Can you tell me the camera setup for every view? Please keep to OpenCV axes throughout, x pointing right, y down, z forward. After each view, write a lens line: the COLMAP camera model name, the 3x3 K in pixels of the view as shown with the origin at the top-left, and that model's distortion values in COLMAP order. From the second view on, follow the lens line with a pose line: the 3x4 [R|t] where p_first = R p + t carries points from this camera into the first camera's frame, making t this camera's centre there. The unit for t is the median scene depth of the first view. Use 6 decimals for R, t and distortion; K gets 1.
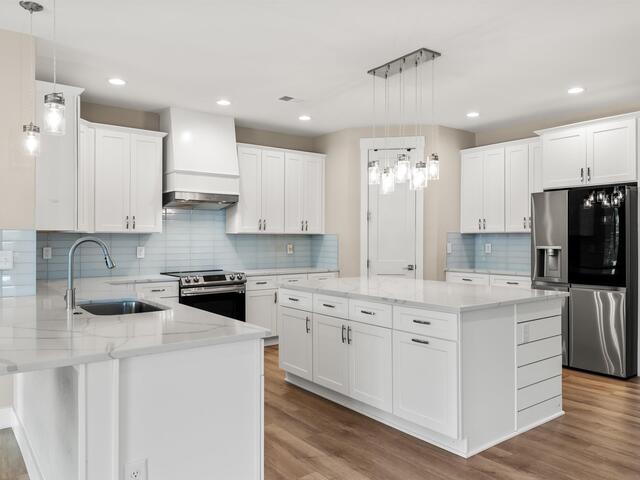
lens RADIAL K [[489.1, 0, 320.5], [0, 489.1, 239.7], [0, 0, 1]] dist [0.049788, 0.000645]
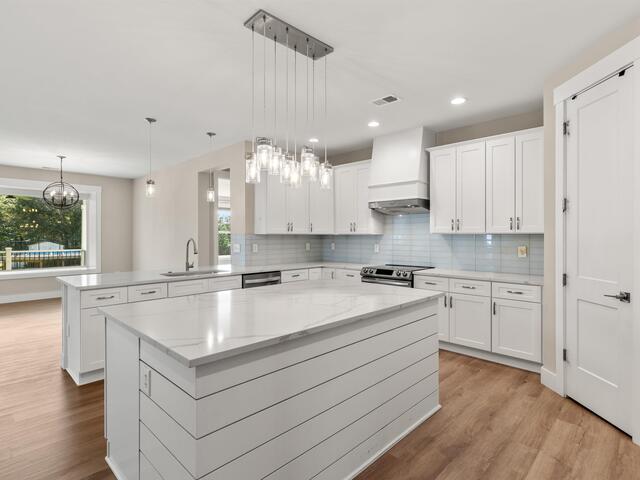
lens RADIAL K [[340.7, 0, 322.2], [0, 340.7, 237.4], [0, 0, 1]] dist [0.005023, 0.000125]
pose [[0.147624, 0.004099, -0.989035, 0.505559], [-0.002092, 0.999990, 0.003832, -0.007165], [0.989041, 0.001504, 0.147631, 0.638910]]
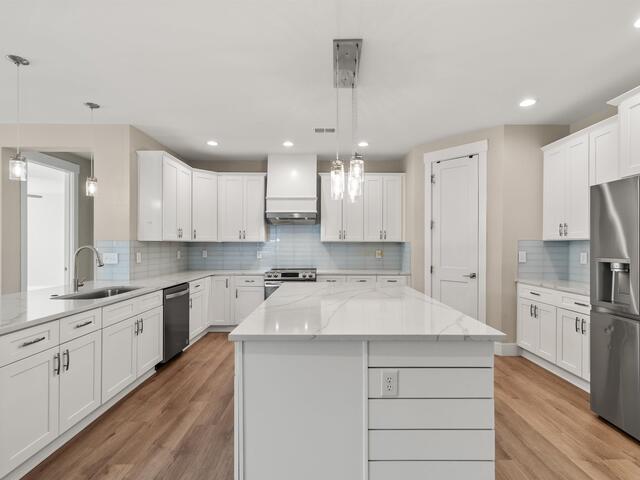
lens RADIAL K [[315.2, 0, 320.2], [0, 315.2, 243.1], [0, 0, 1]] dist [0.001197, 0.001967]
pose [[0.791162, -0.000789, -0.611606, 0.333868], [-0.002872, 0.999983, -0.005006, -0.004578], [0.611600, 0.005717, 0.791146, 0.318894]]
